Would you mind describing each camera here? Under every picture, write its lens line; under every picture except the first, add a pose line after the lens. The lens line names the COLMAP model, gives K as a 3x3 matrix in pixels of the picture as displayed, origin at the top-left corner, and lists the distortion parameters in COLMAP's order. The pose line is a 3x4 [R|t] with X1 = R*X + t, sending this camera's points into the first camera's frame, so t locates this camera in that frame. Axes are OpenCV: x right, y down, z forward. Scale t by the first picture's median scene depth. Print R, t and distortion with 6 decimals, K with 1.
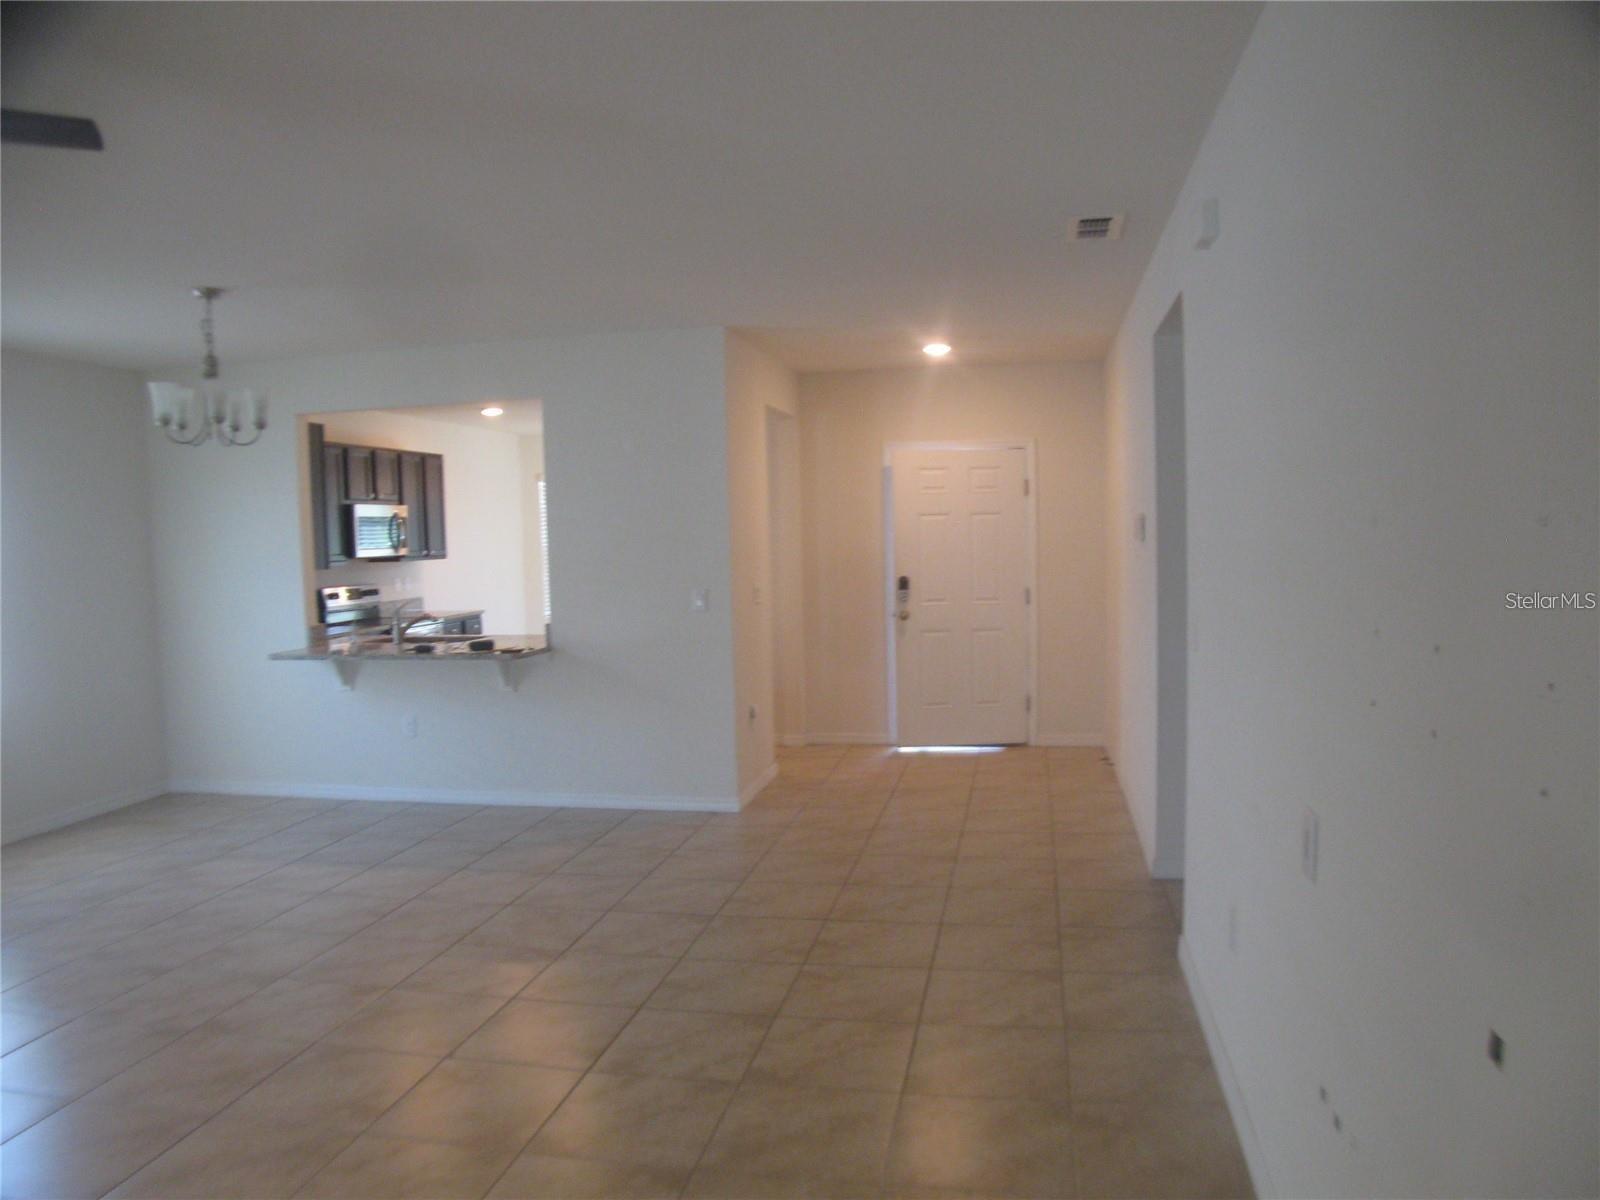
lens RADIAL K [[1140.1, 0, 827.7], [0, 1140.1, 611.1], [0, 0, 1]] dist [-0.146687, 0.058652]
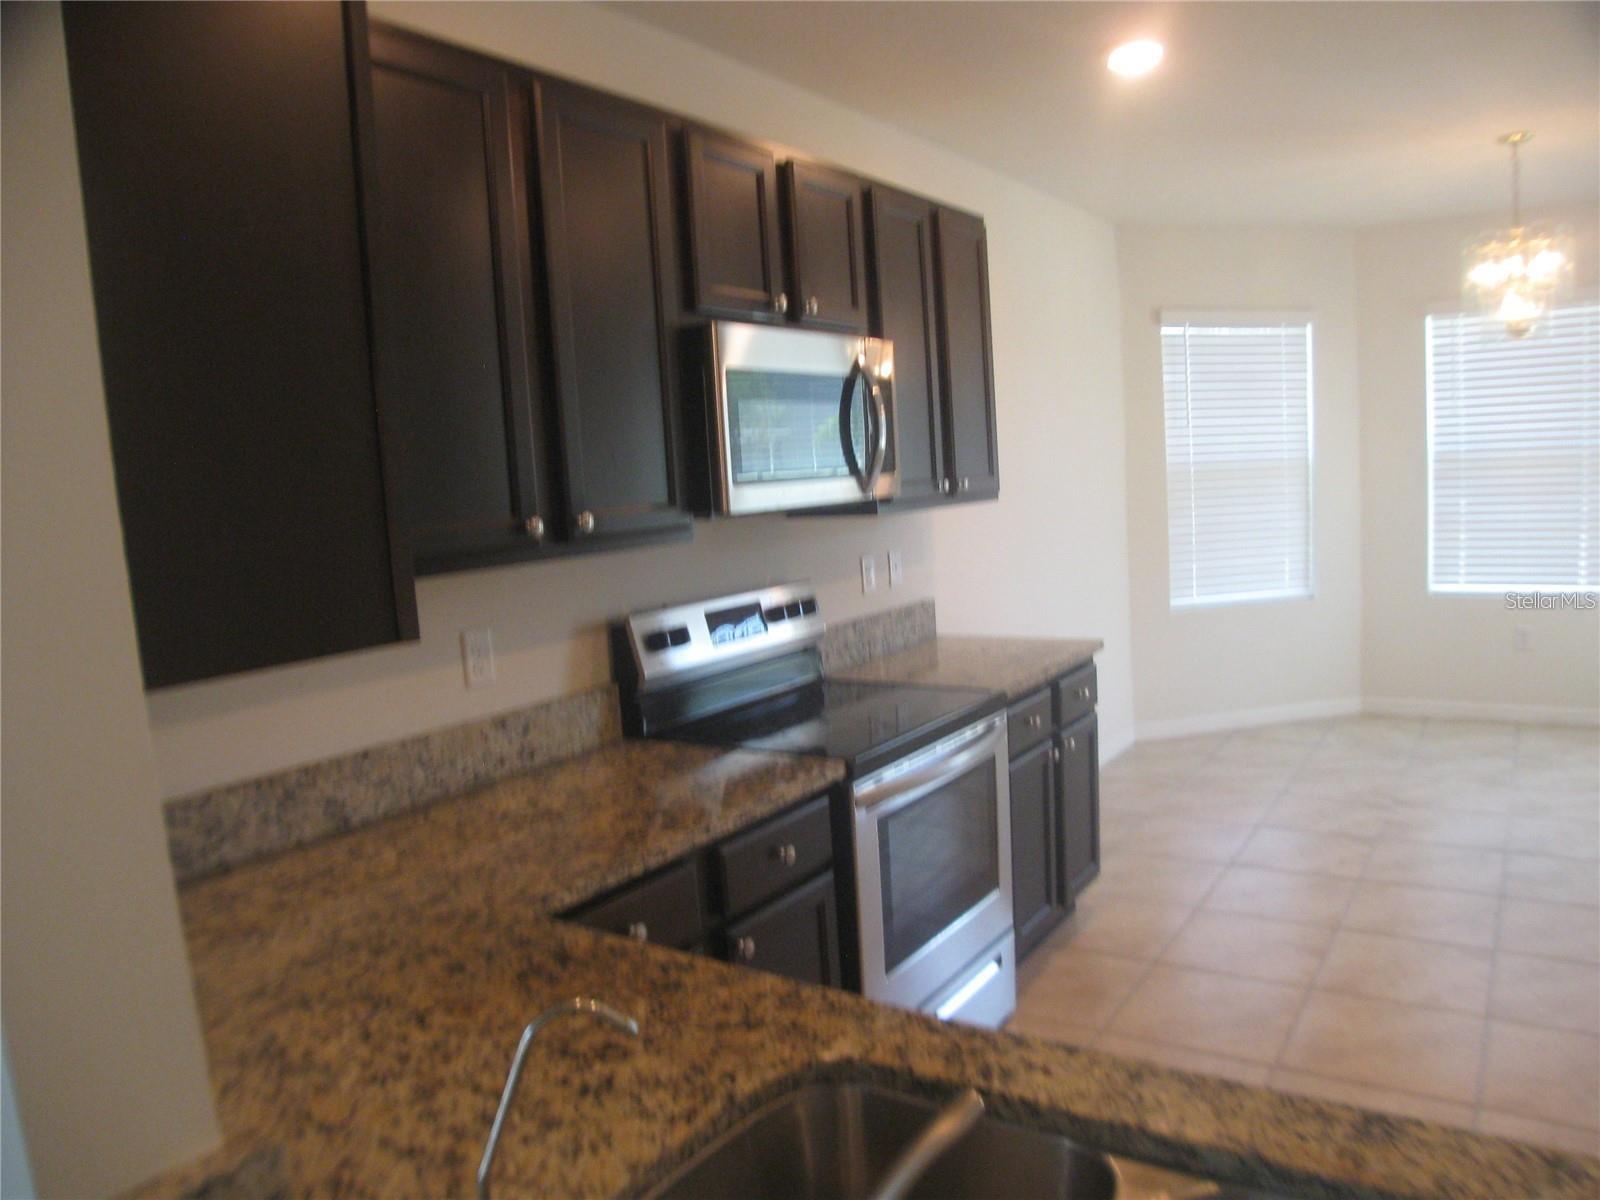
lens RADIAL K [[1140.1, 0, 827.7], [0, 1140.1, 611.1], [0, 0, 1]] dist [-0.146687, 0.058652]
pose [[0.918688, 0.019844, -0.394486, -0.275563], [0.009488, 0.997340, 0.072265, -0.042741], [0.394871, -0.070132, 0.916056, 0.717136]]
